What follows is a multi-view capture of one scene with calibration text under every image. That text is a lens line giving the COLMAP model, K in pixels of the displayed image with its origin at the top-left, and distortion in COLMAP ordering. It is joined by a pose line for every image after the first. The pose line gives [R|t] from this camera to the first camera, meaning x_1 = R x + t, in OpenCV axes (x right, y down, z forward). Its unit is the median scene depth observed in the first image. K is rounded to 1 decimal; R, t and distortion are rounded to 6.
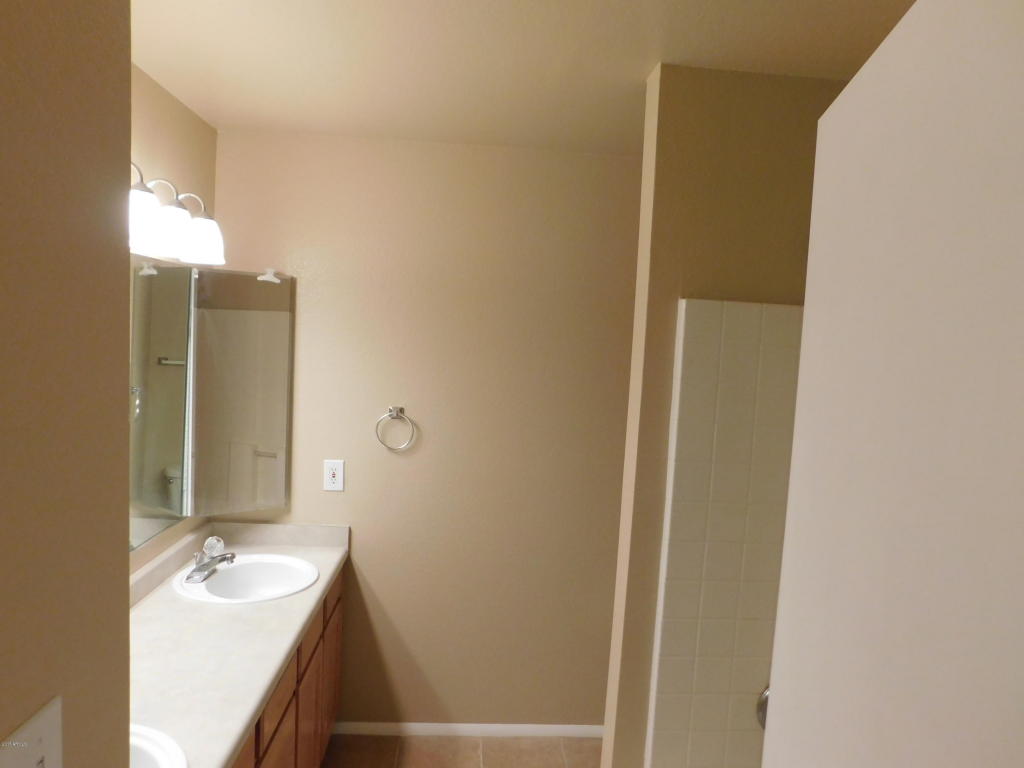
lens RADIAL K [[676.2, 0, 514.3], [0, 676.2, 380.9], [0, 0, 1]] dist [-0.065561, 0.045848]
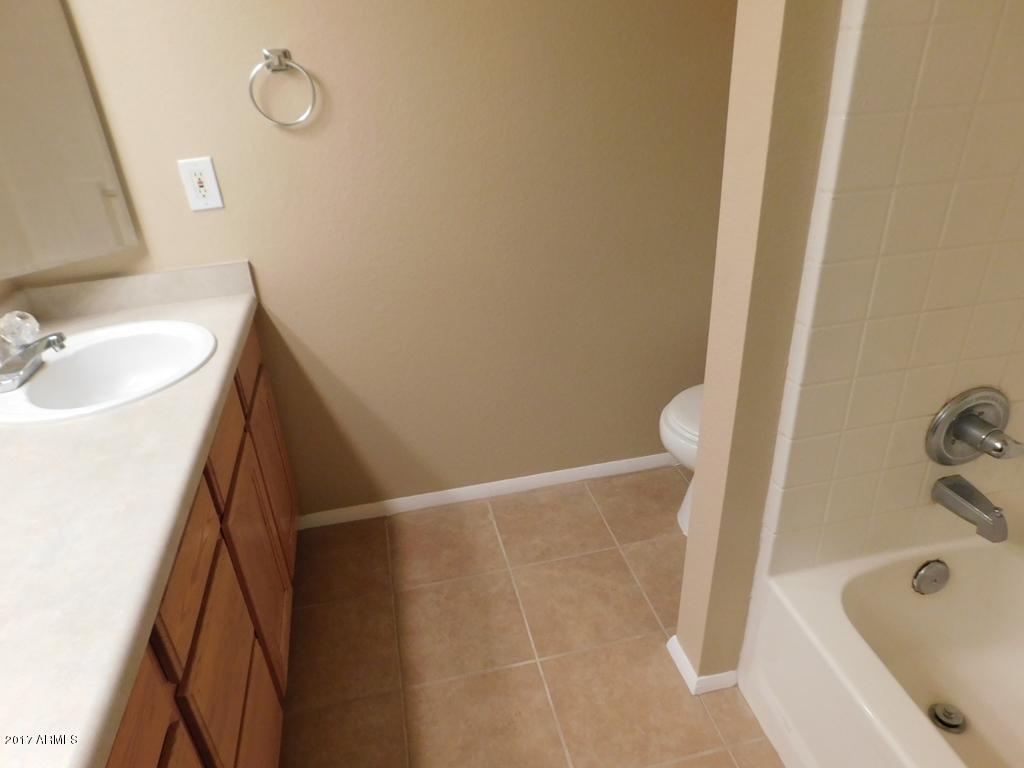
lens RADIAL K [[676.2, 0, 512.8], [0, 676.2, 390.3], [0, 0, 1]] dist [-0.065561, 0.045848]
pose [[0.983200, -0.162064, 0.083979, -0.069765], [0.112306, 0.899800, 0.421601, 0.087032], [-0.143891, -0.405087, 0.902884, 0.335728]]
